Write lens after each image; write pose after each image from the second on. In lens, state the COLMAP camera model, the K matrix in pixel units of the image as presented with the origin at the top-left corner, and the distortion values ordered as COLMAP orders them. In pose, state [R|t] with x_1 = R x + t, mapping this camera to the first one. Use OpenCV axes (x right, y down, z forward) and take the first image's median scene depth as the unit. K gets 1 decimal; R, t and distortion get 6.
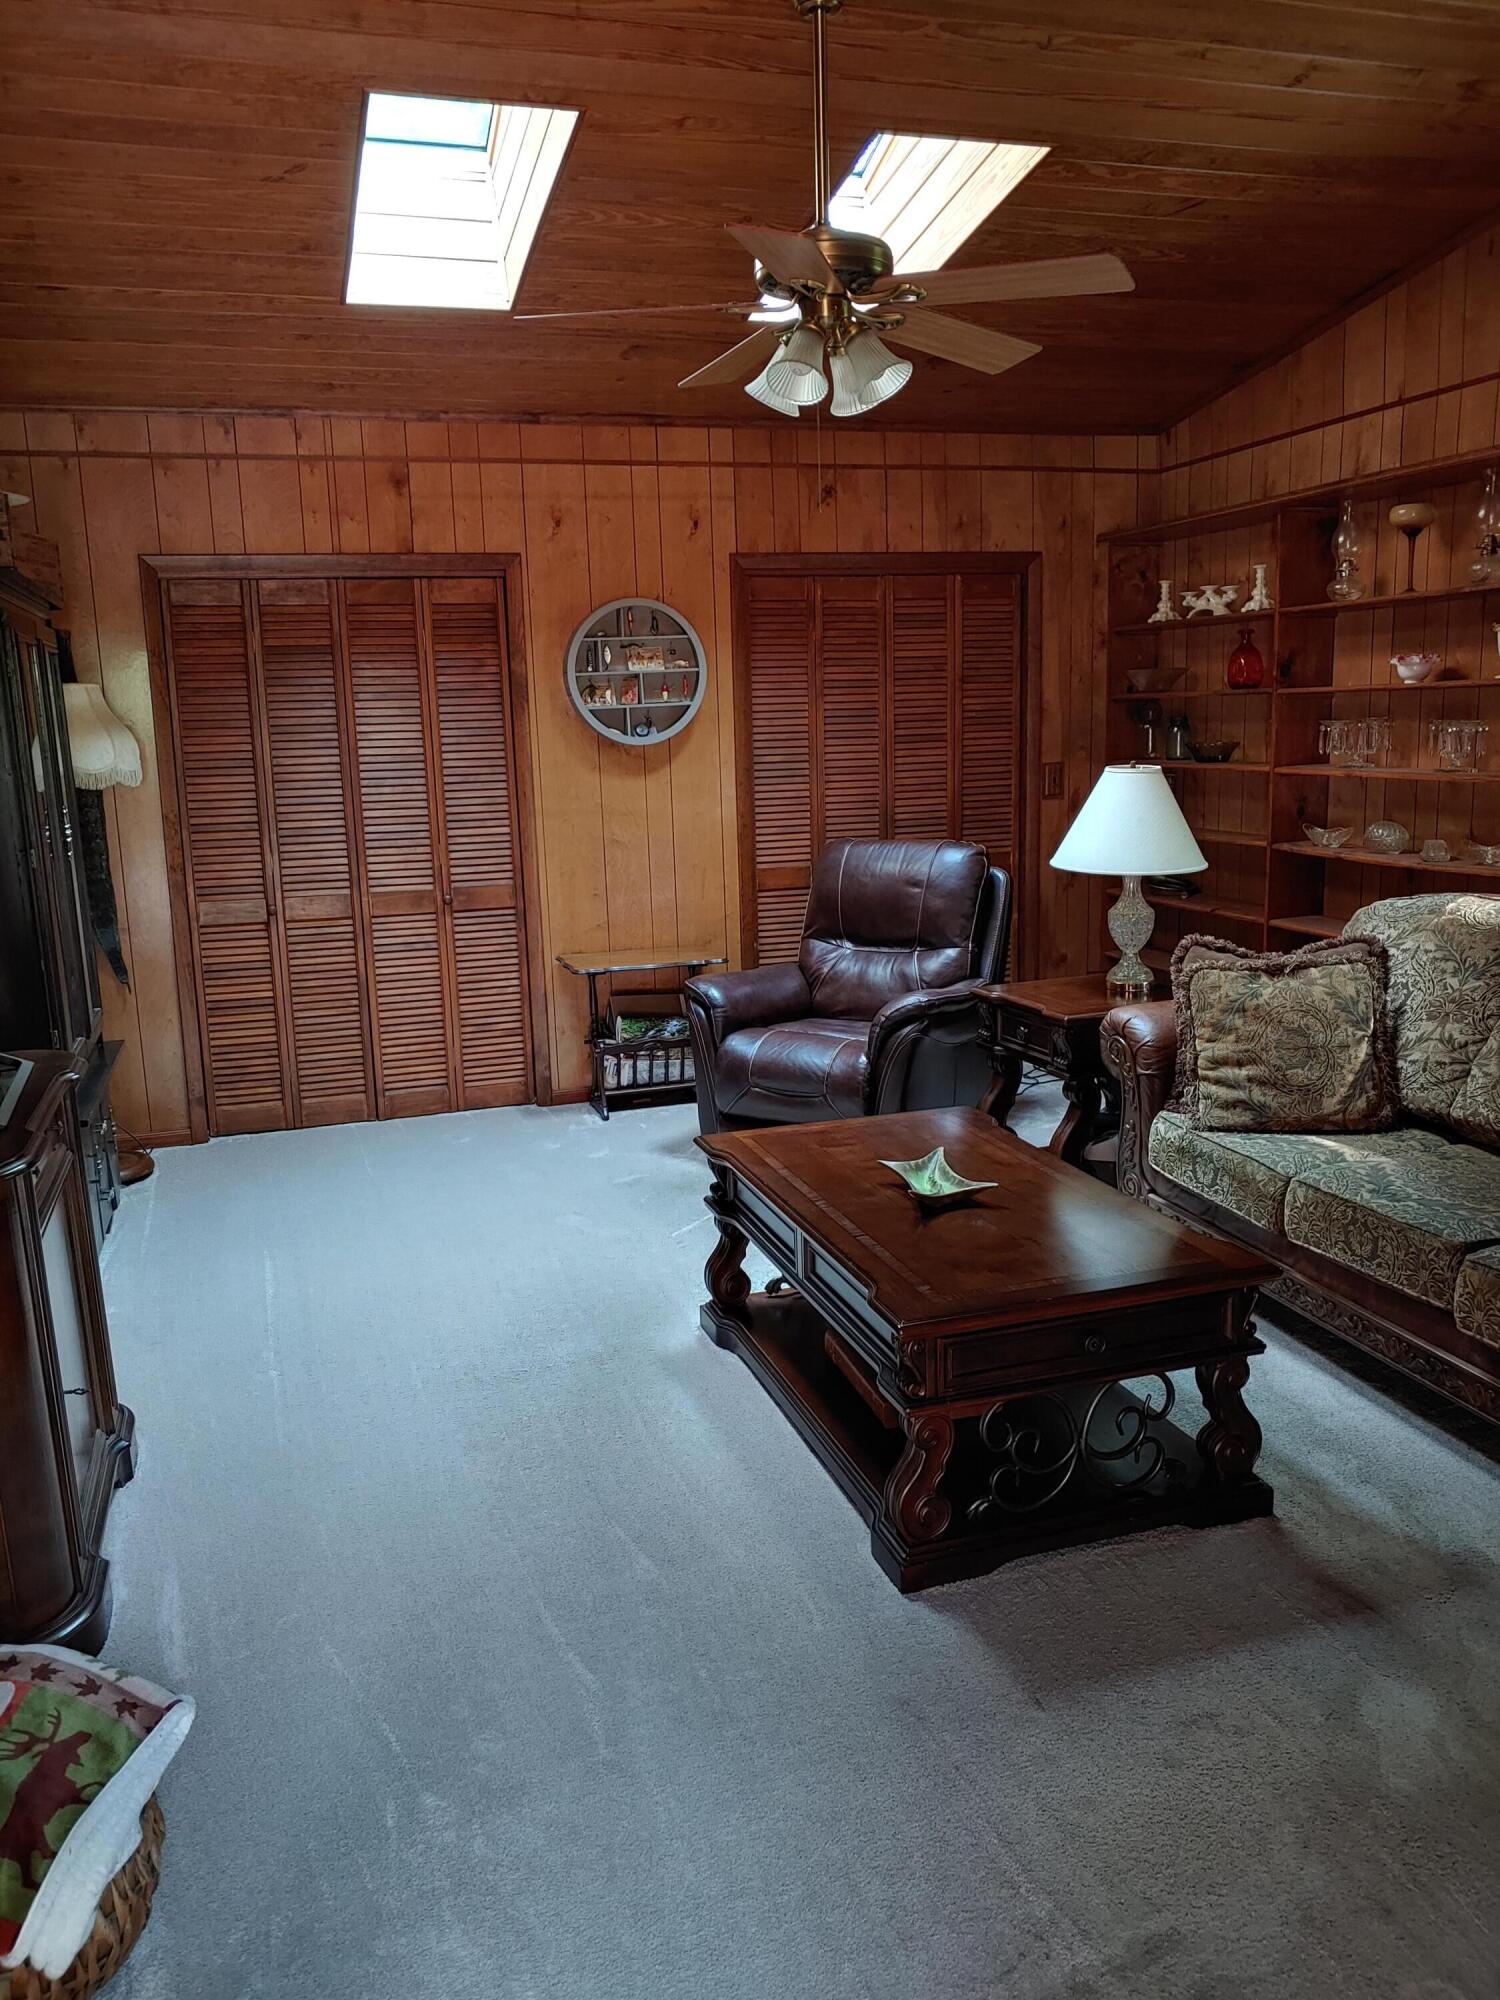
lens RADIAL K [[1543.1, 0, 744.9], [0, 1543.1, 1002.9], [0, 0, 1]] dist [0.006681, 0.005926]
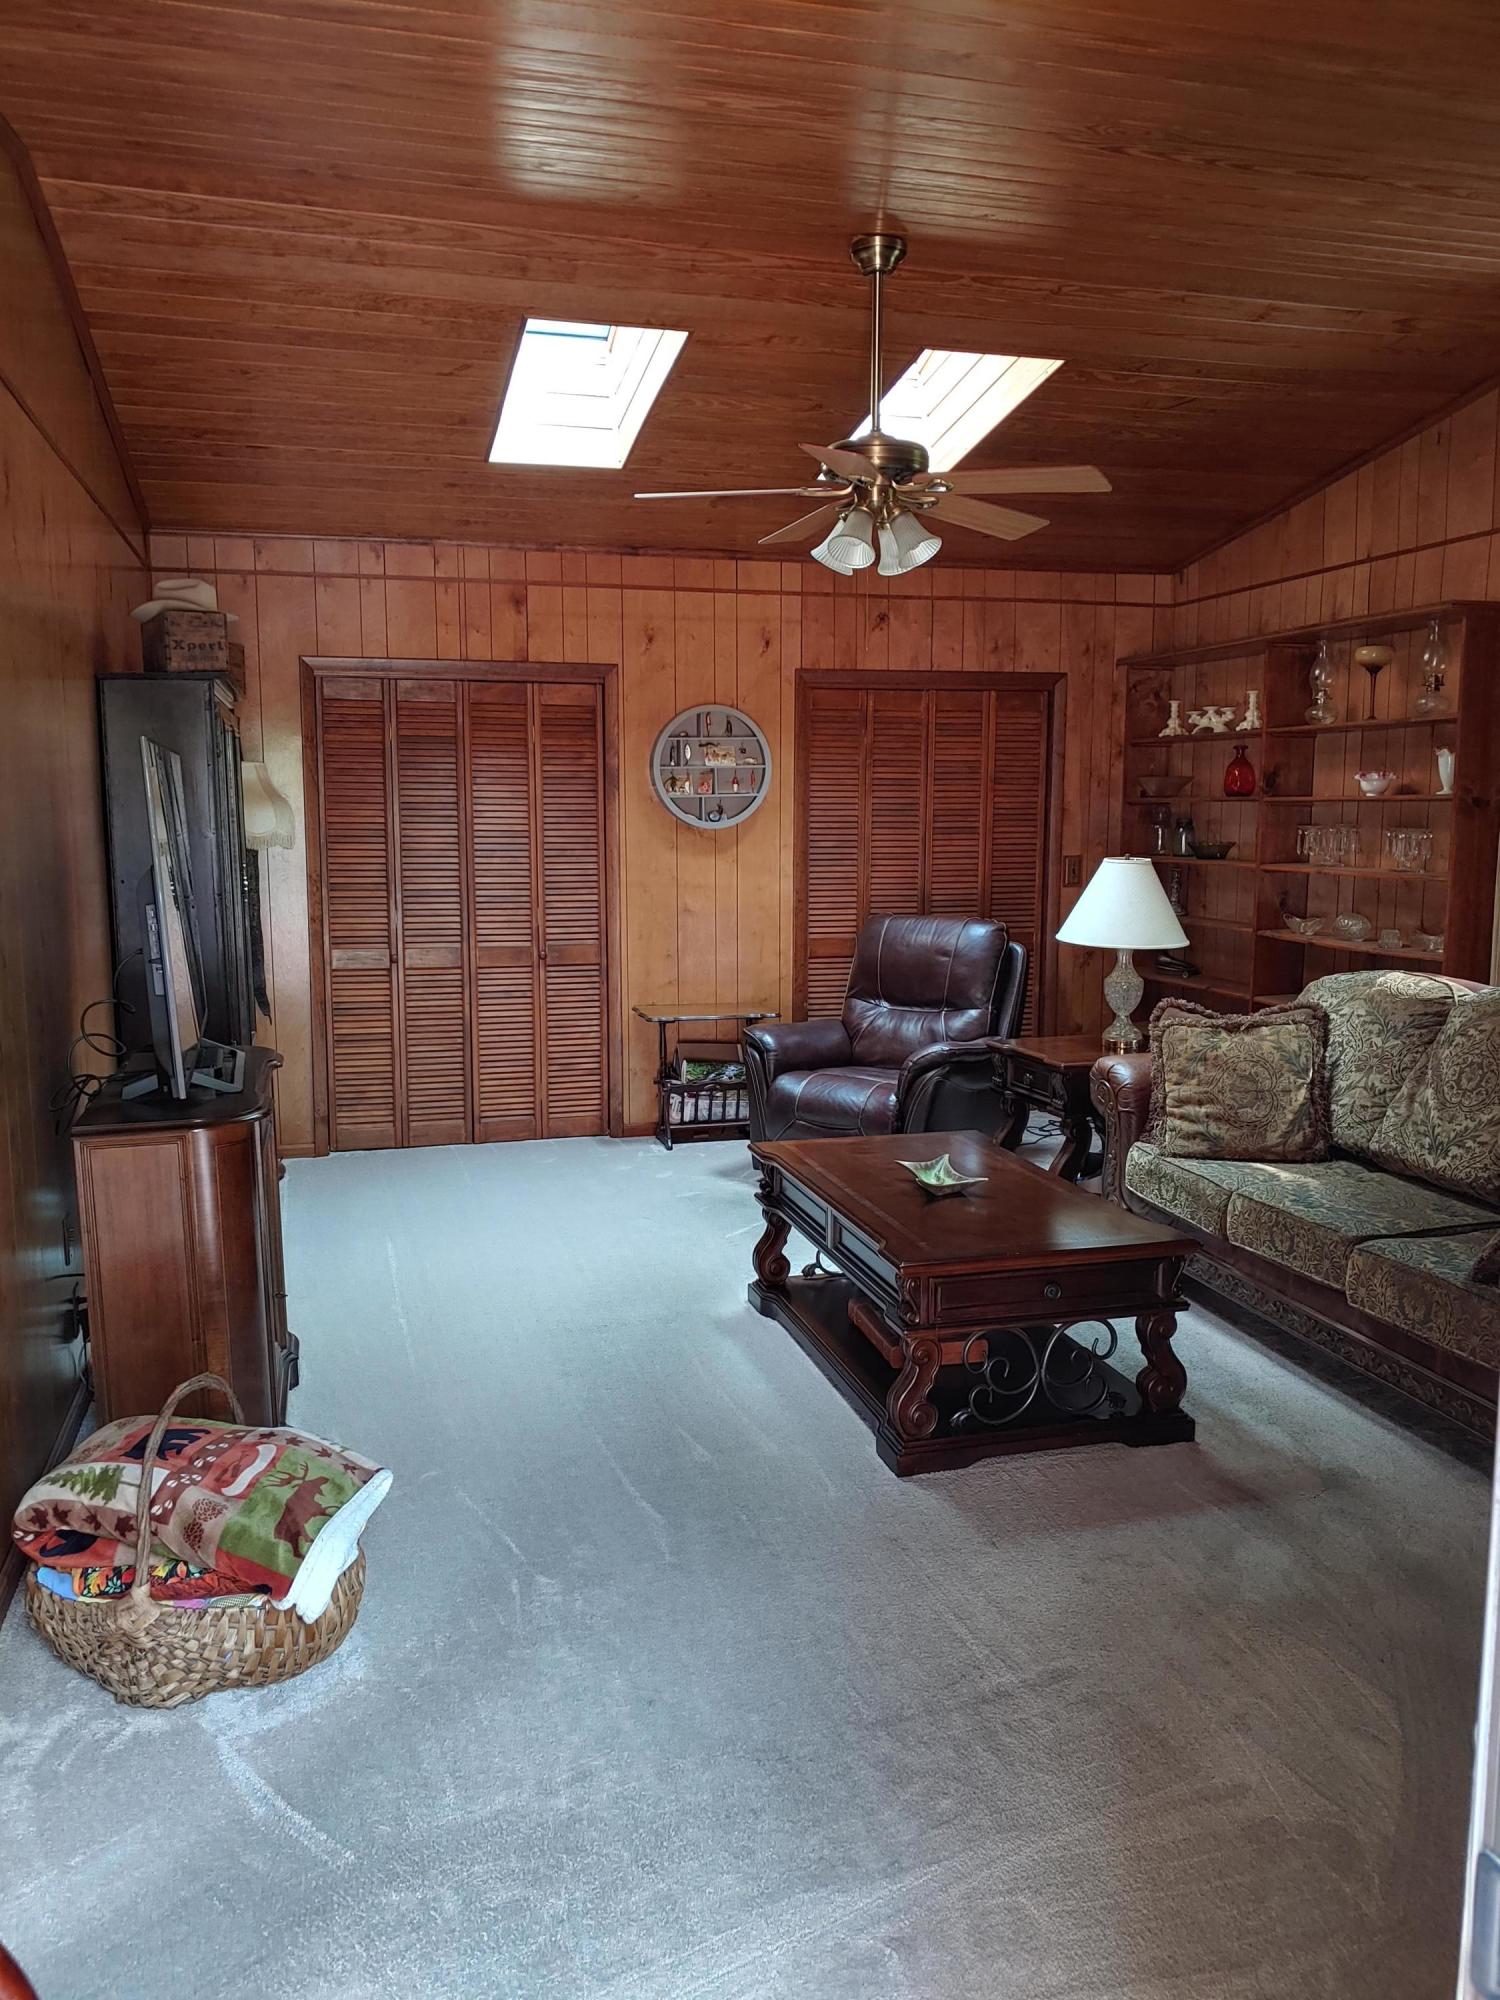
lens RADIAL K [[1537.8, 0, 750.0], [0, 1537.8, 1000.0], [0, 0, 1]] dist [0.033878, -0.004520]
pose [[0.998845, 0.035411, -0.032488, 0.002975], [-0.037249, 0.997632, -0.057815, 0.033177], [0.030364, 0.058958, 0.997799, -0.177014]]
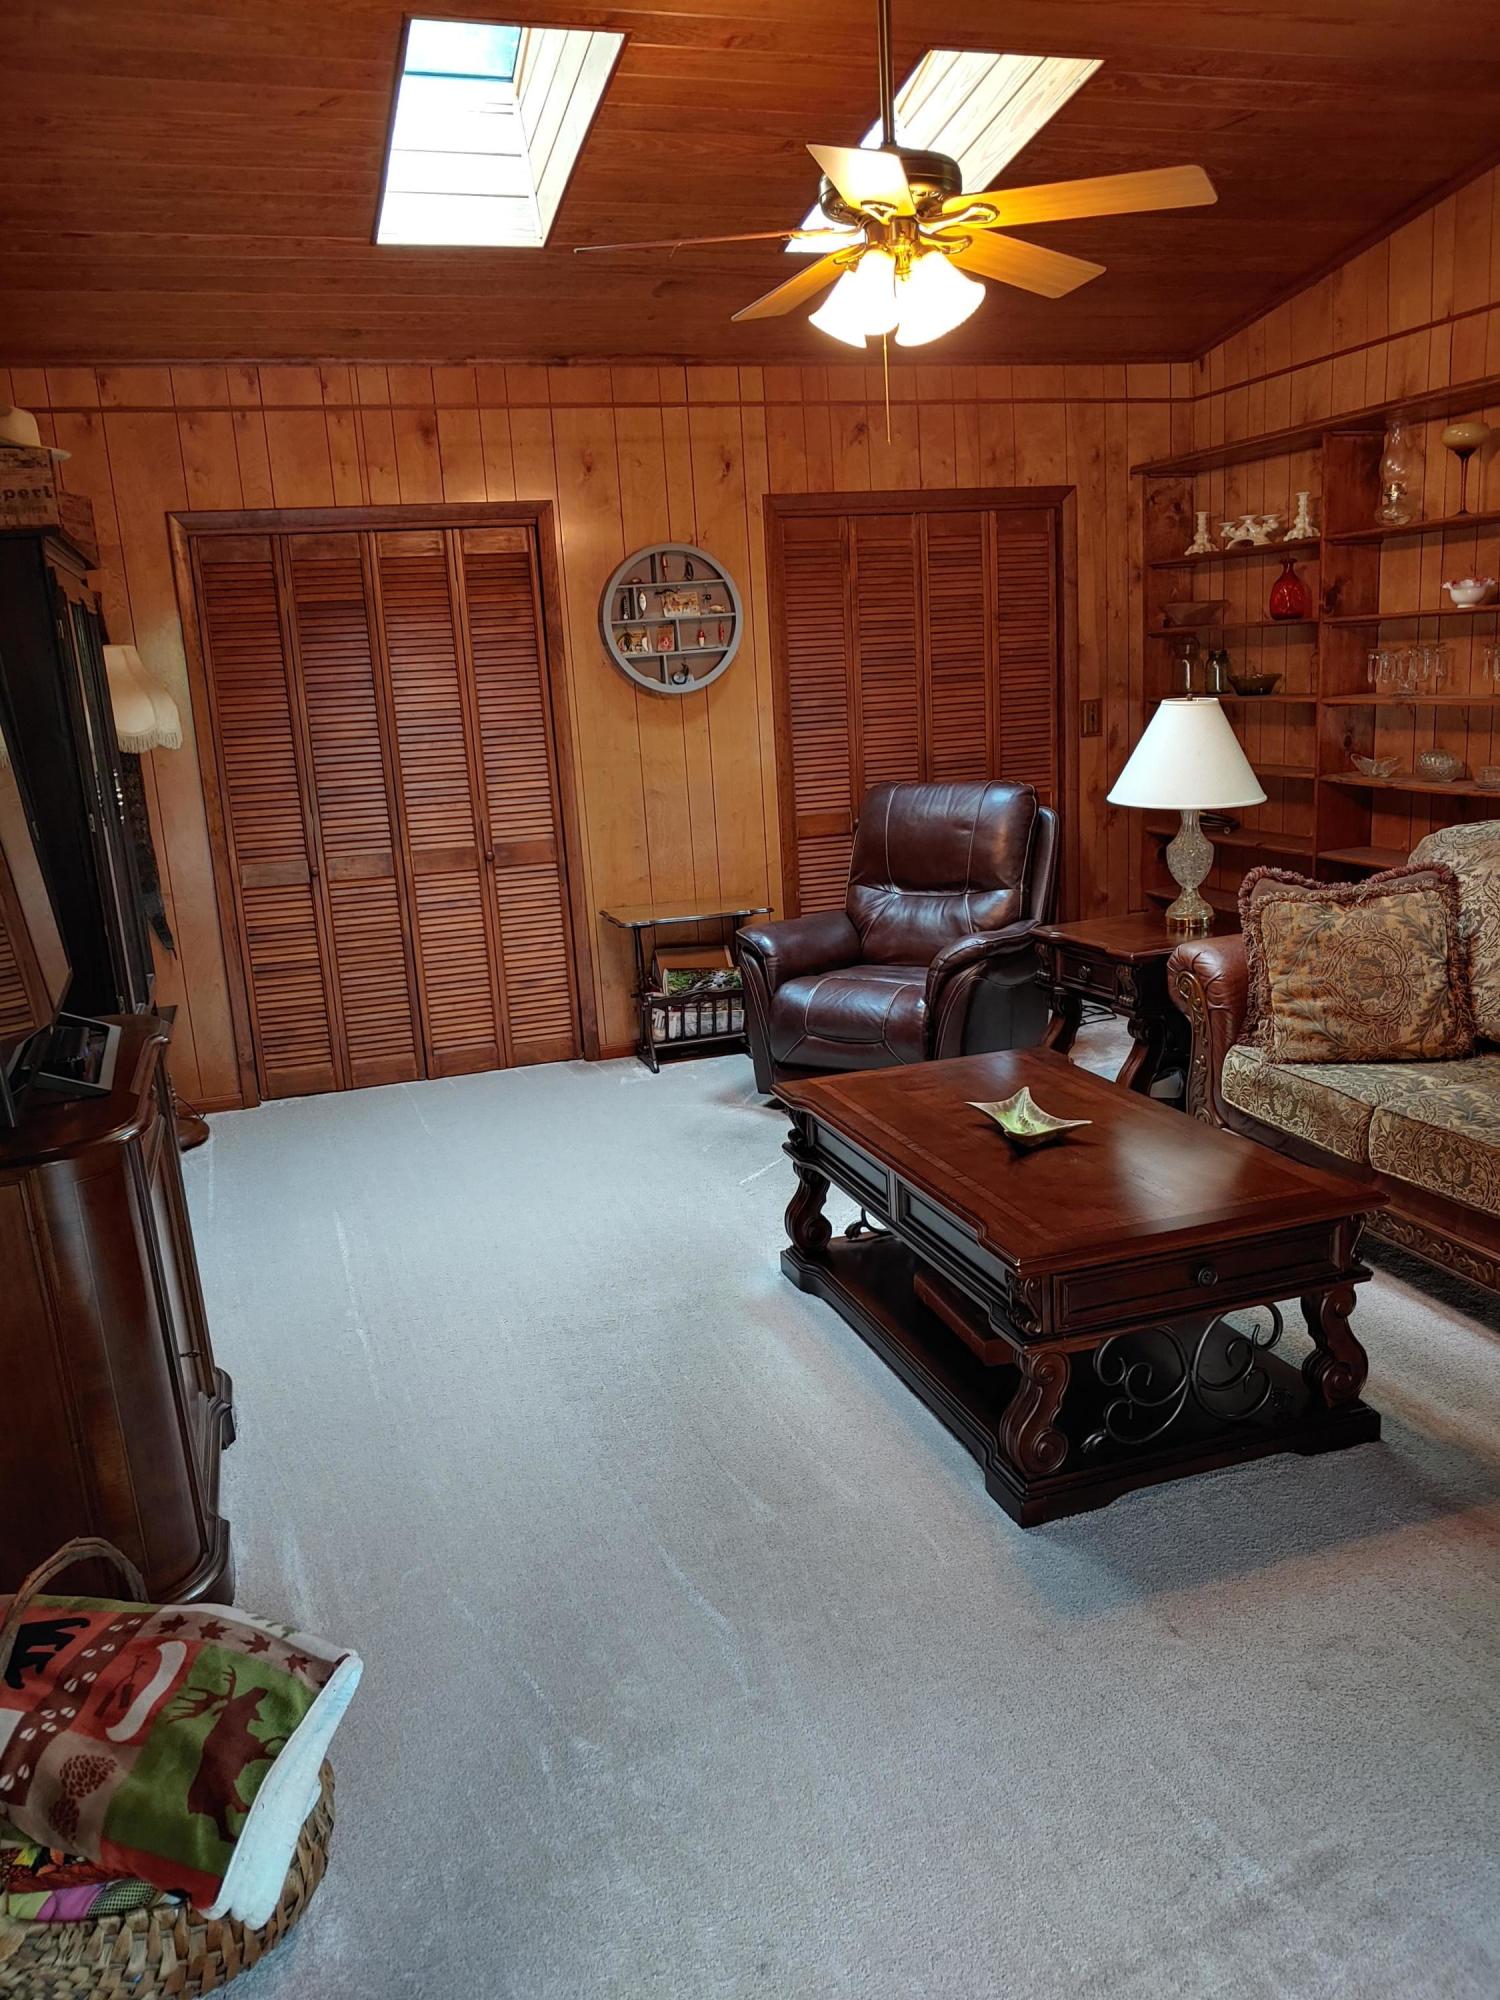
lens RADIAL K [[1538.9, 0, 754.2], [0, 1538.9, 1014.6], [0, 0, 1]] dist [0.000233, 0.017566]
pose [[0.999556, -0.029131, 0.006331, -0.037569], [0.028870, 0.998856, 0.038109, 0.002843], [-0.007434, -0.037910, 0.999254, 0.007199]]
